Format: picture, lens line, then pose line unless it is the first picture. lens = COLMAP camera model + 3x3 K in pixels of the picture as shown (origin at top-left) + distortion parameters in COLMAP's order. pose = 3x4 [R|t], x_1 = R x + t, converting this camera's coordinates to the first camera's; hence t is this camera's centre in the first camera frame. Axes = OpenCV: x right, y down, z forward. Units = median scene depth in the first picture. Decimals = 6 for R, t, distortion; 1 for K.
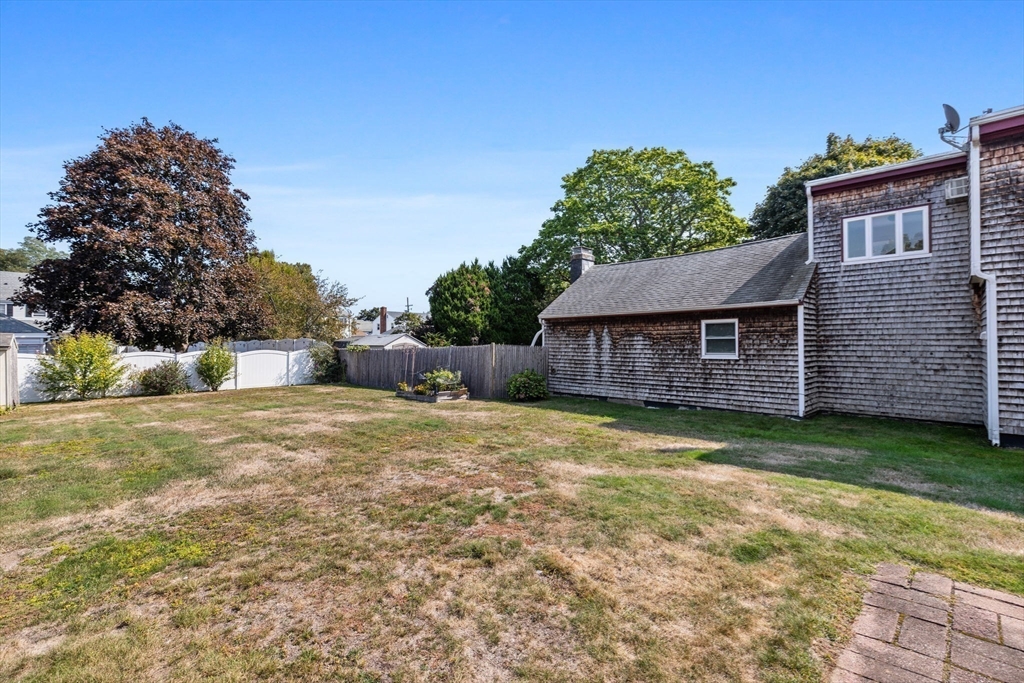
lens RADIAL K [[446.5, 0, 512.0], [0, 446.5, 341.5], [0, 0, 1]] dist [0.003584, 0.000683]
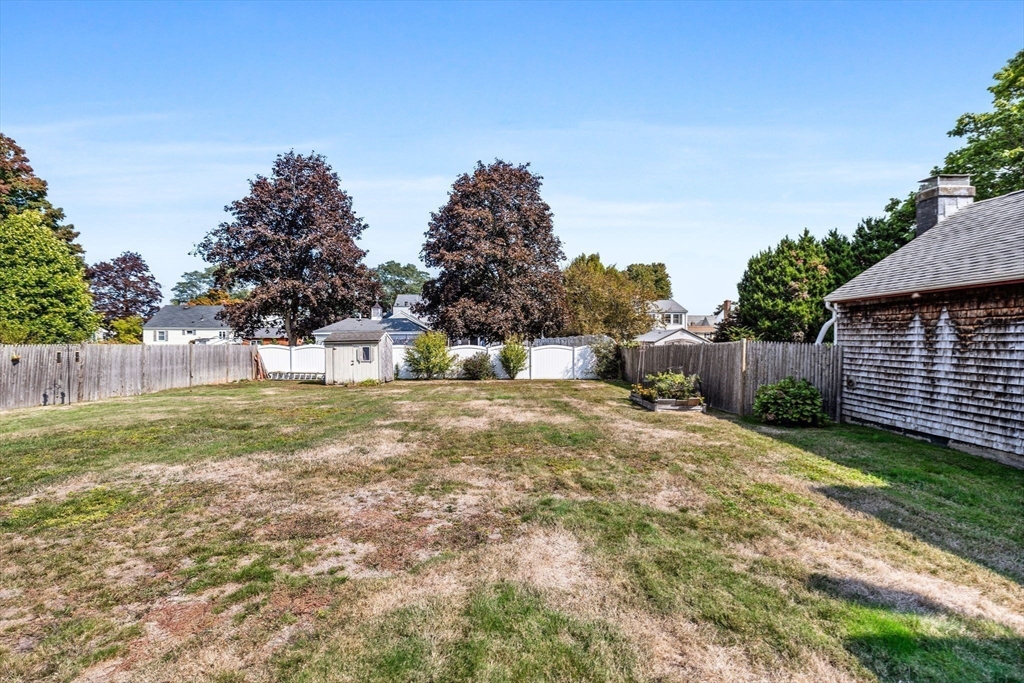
lens RADIAL K [[446.5, 0, 512.0], [0, 446.5, 341.5], [0, 0, 1]] dist [0.003584, 0.000683]
pose [[0.718826, 0.007443, -0.695150, 0.163606], [-0.002345, 0.999963, 0.008282, 0.002074], [0.695186, -0.004323, 0.718817, 0.183603]]
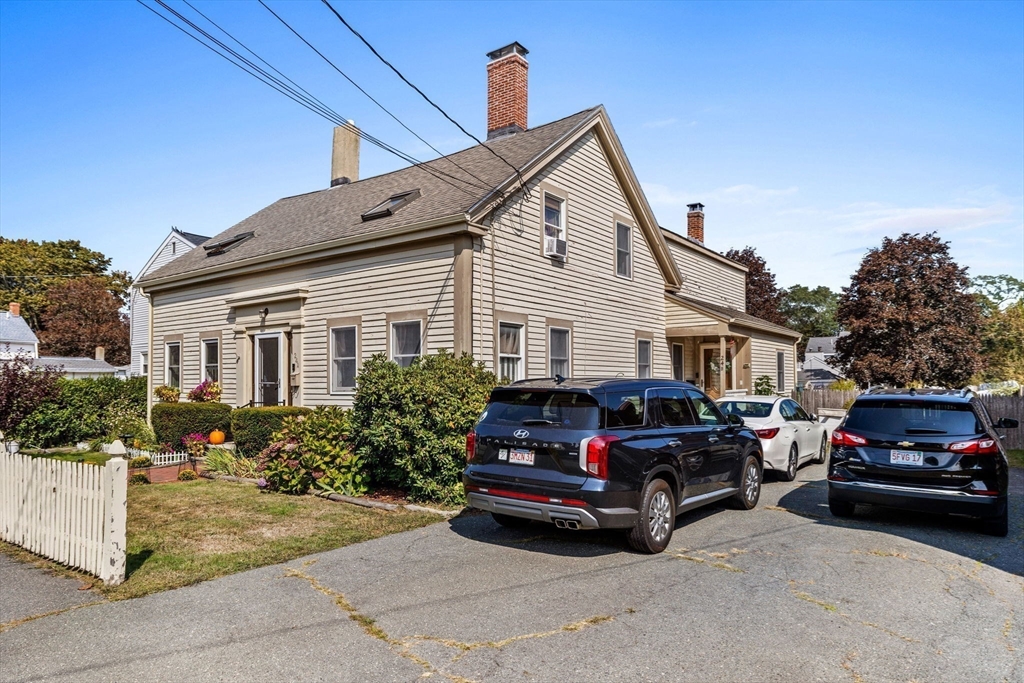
lens RADIAL K [[633.6, 0, 513.4], [0, 633.6, 370.2], [0, 0, 1]] dist [0.000503, 0.000329]
pose [[0.124624, -0.019163, -0.992019, 1.425615], [0.004127, 0.999815, -0.018795, -0.012436], [0.992195, -0.001752, 0.124680, -0.655450]]
